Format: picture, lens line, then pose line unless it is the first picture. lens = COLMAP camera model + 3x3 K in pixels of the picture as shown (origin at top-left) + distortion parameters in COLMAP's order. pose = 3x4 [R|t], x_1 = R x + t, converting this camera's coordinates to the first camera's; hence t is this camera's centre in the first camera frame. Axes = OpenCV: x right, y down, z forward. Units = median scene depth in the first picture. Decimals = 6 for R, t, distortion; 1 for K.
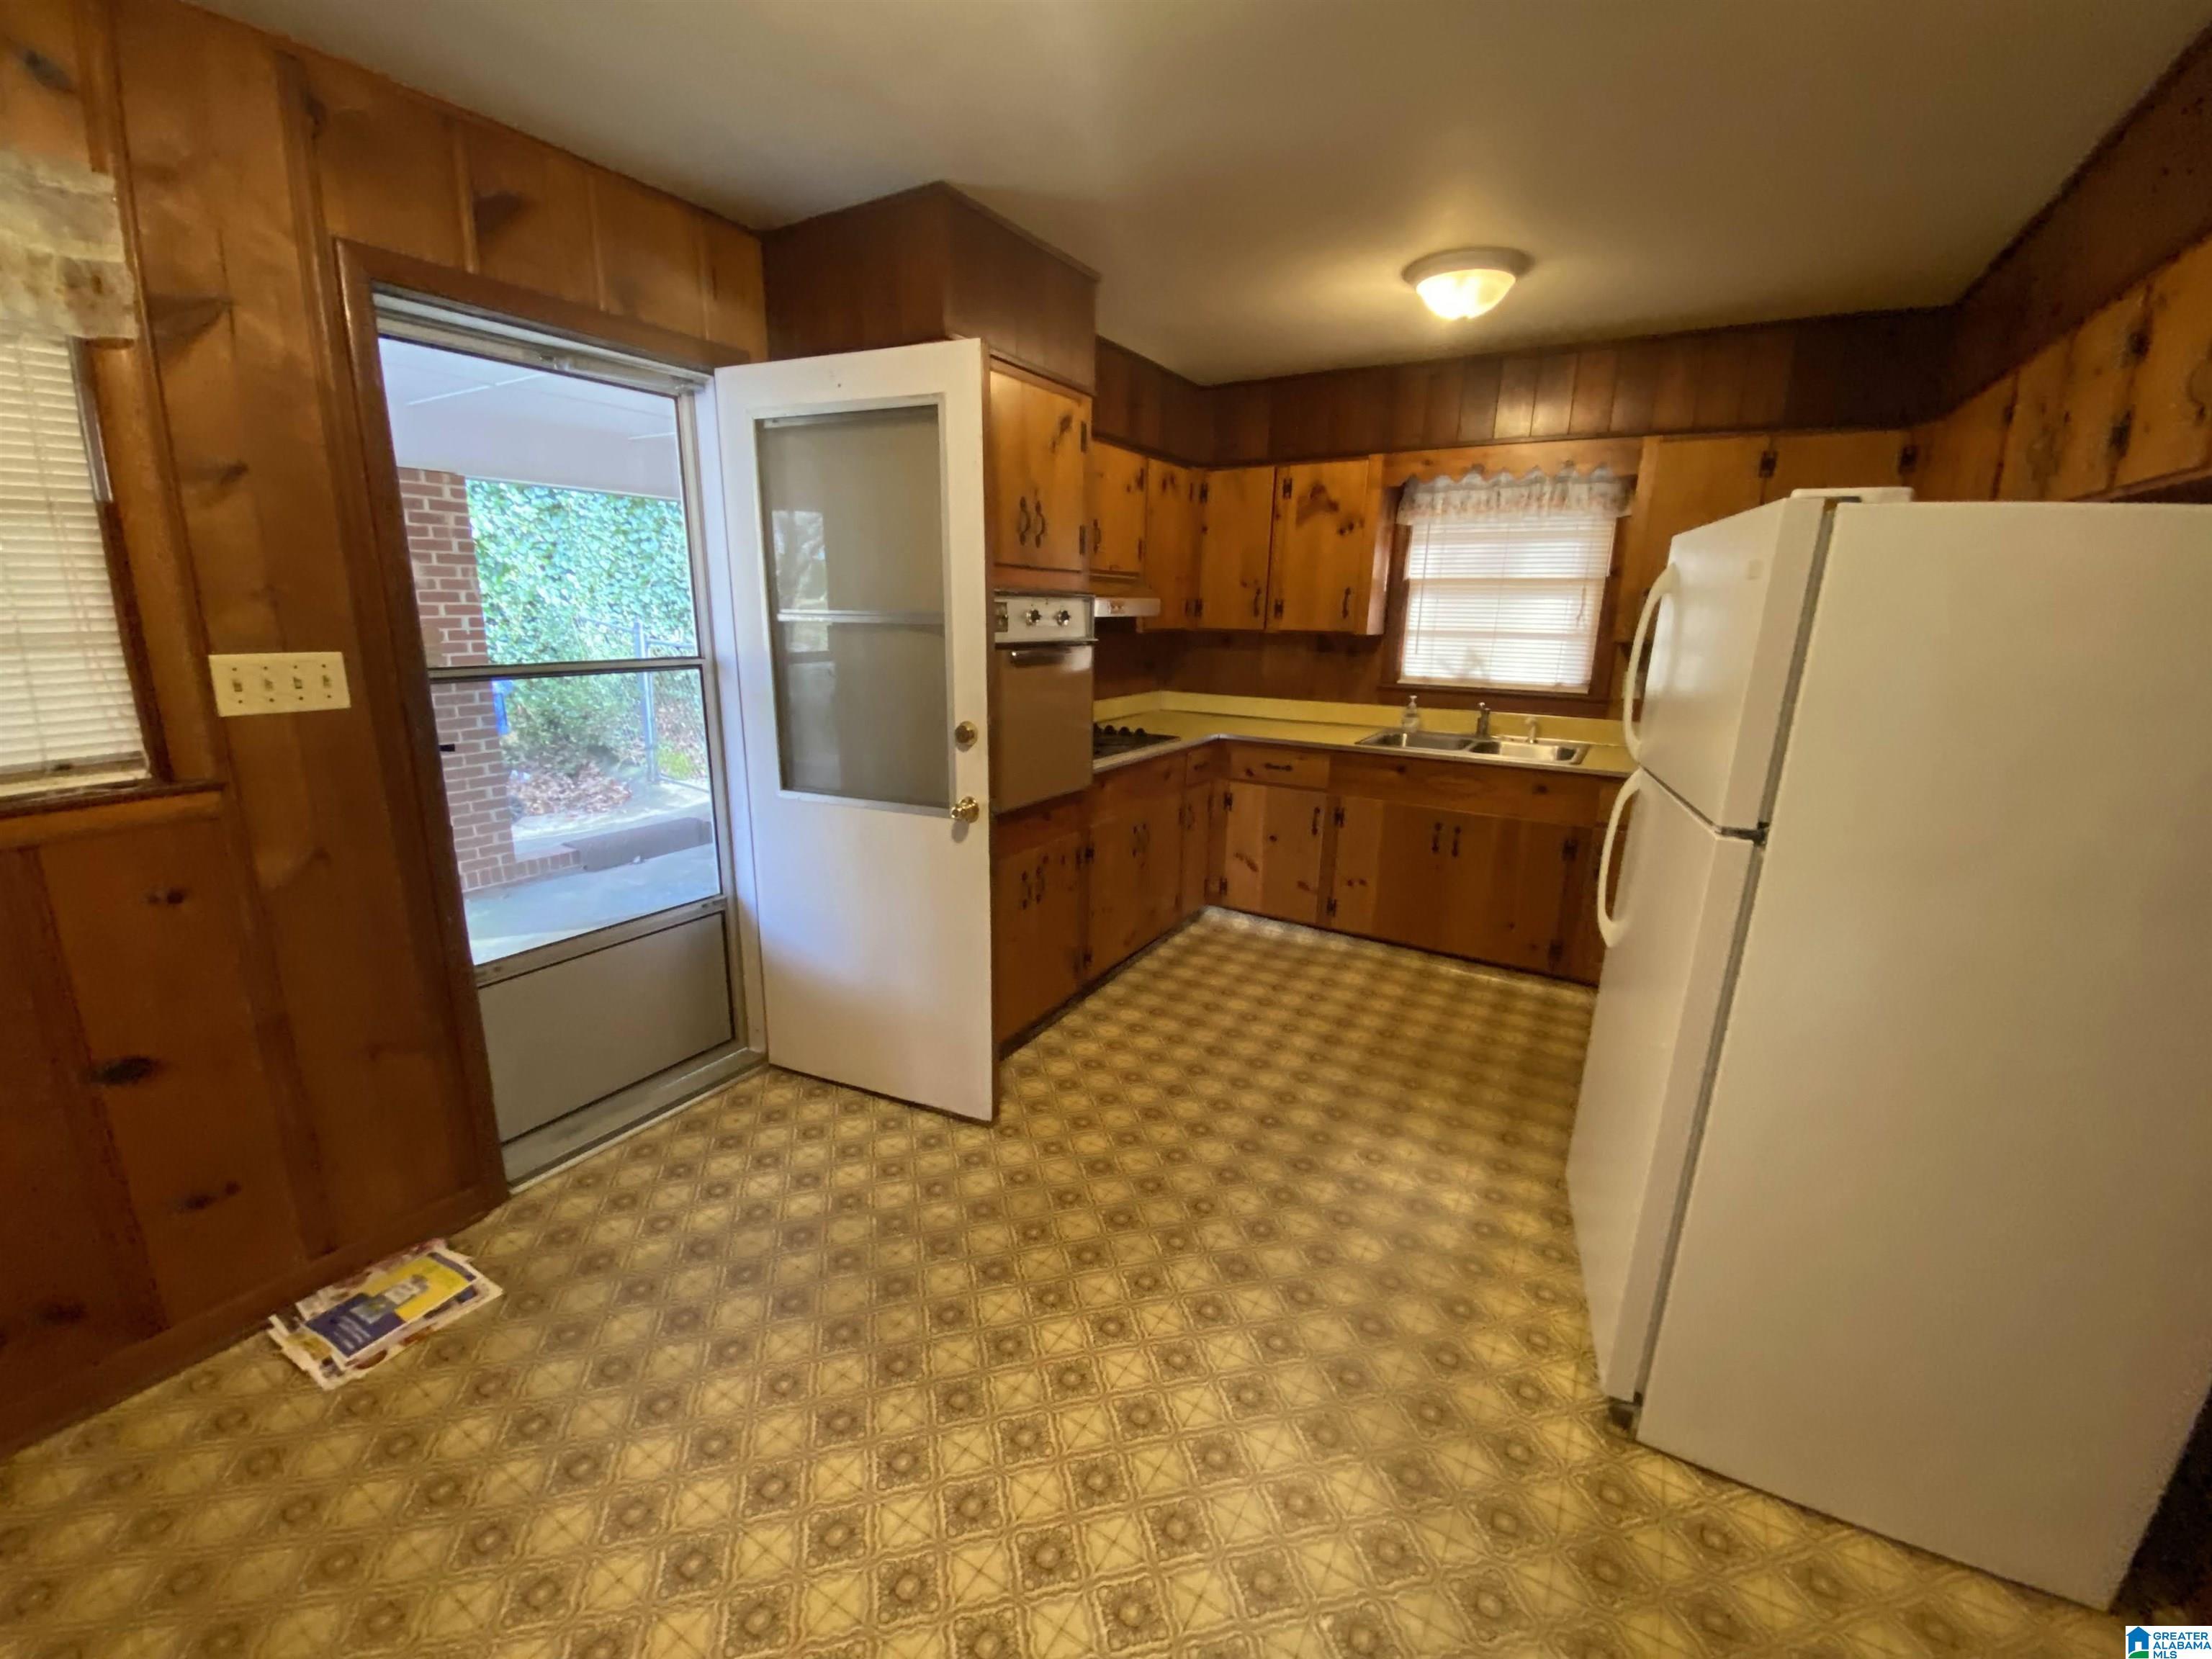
lens RADIAL K [[888.3, 0, 1097.8], [0, 888.3, 823.8], [0, 0, 1]] dist [0.050205, -0.038650]
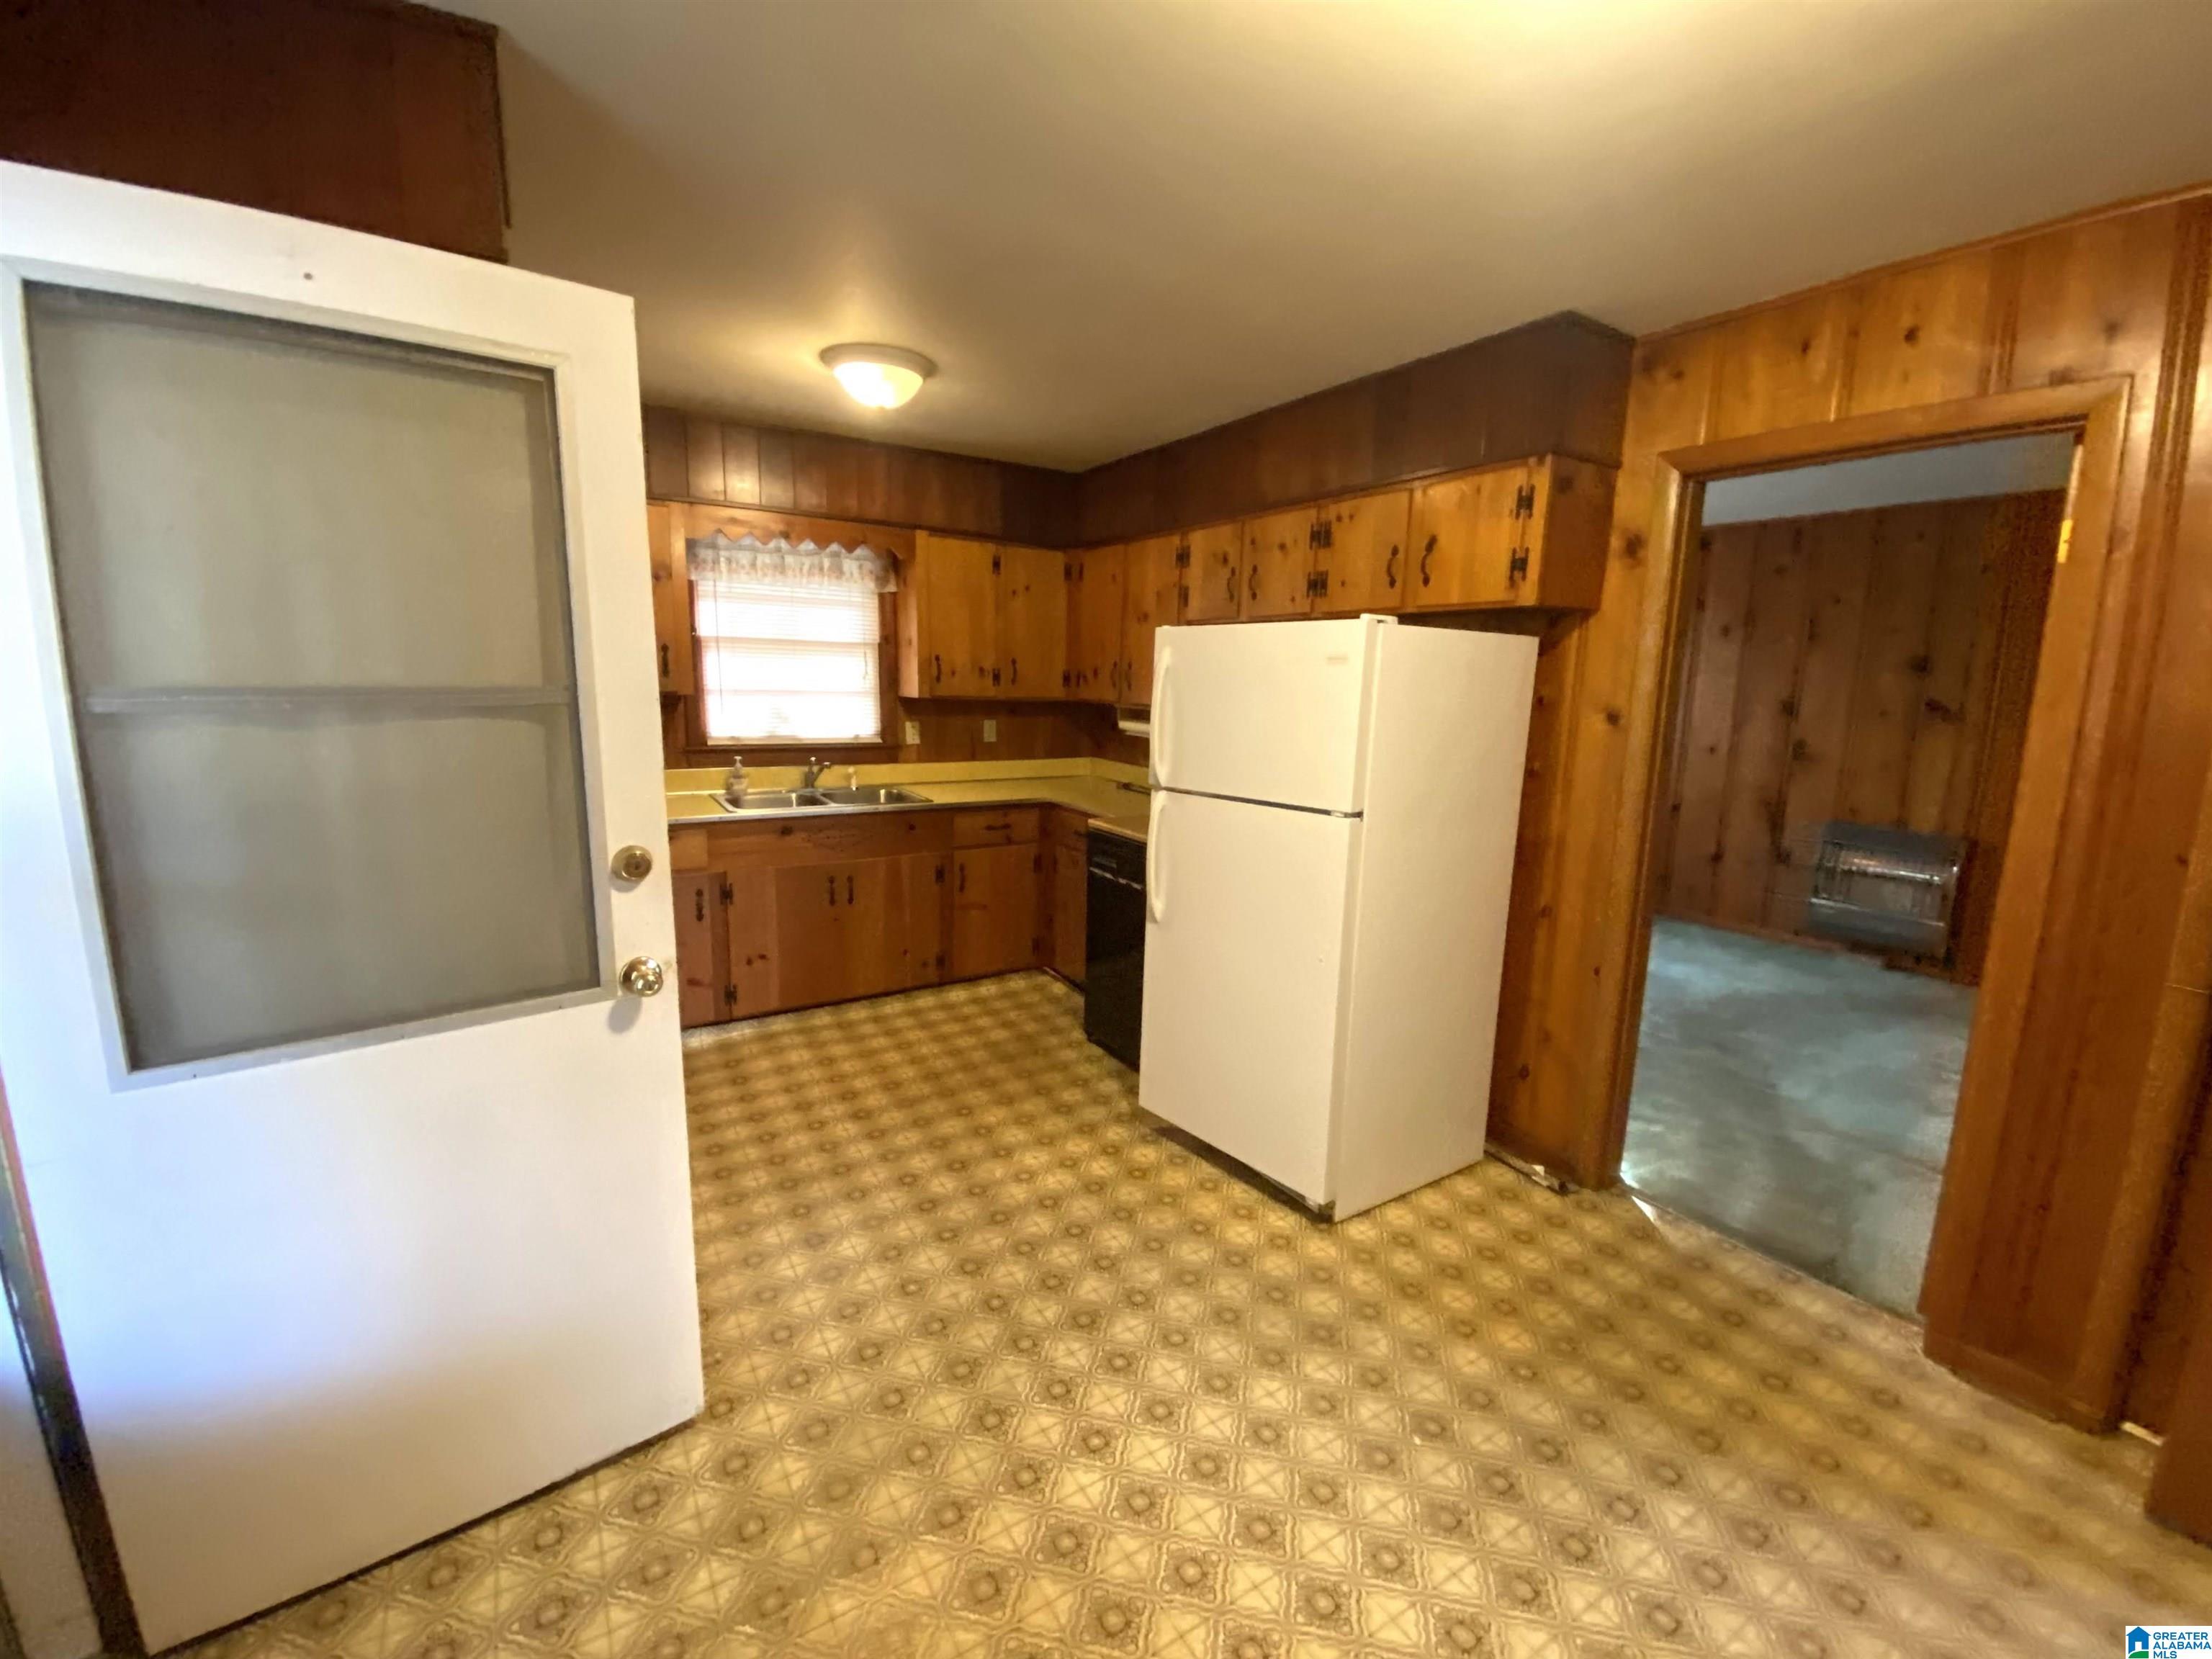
lens RADIAL K [[899.0, 0, 1090.9], [0, 899.0, 830.7], [0, 0, 1]] dist [0.052954, -0.040098]
pose [[0.460521, -0.157466, 0.873570, -0.362156], [0.194034, 0.978197, 0.074036, -0.069082], [-0.866182, 0.135407, 0.481034, 0.230515]]
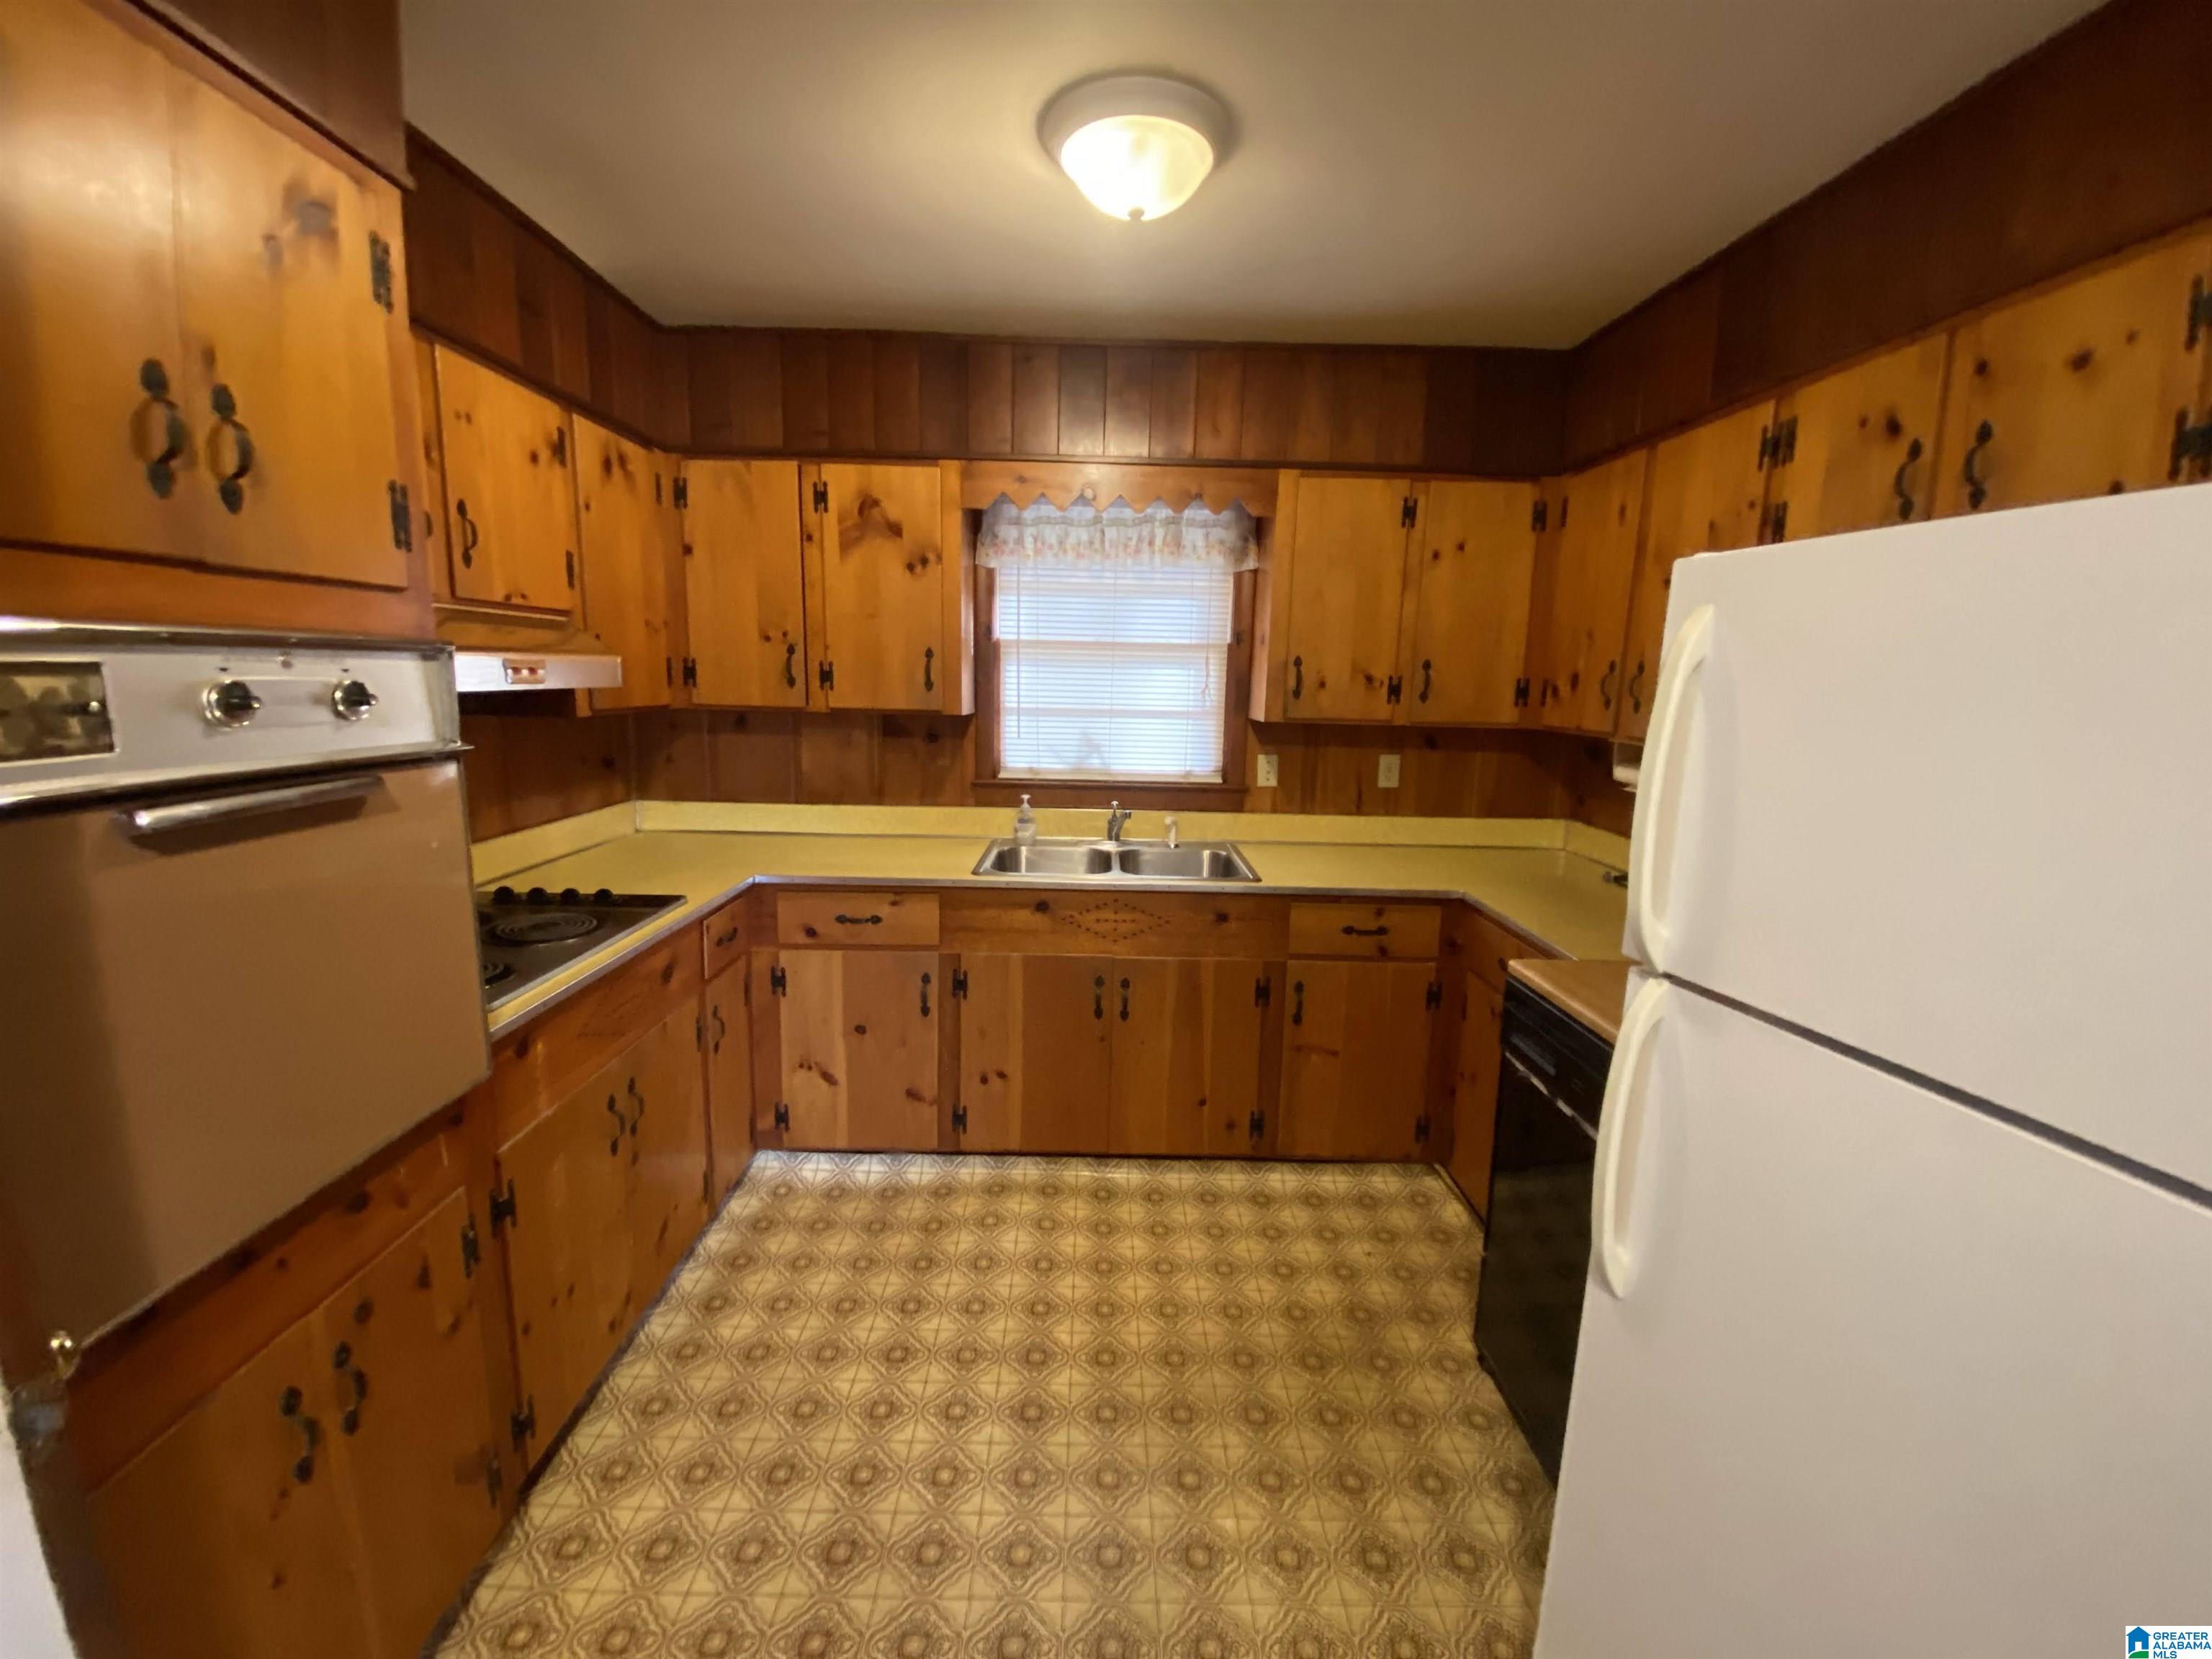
lens RADIAL K [[888.3, 0, 1097.8], [0, 888.3, 823.8], [0, 0, 1]] dist [0.050205, -0.038650]
pose [[0.848571, -0.082668, 0.522583, 0.020513], [0.117814, 0.992443, -0.034311, -0.094439], [-0.515797, 0.090683, 0.851898, 0.375154]]
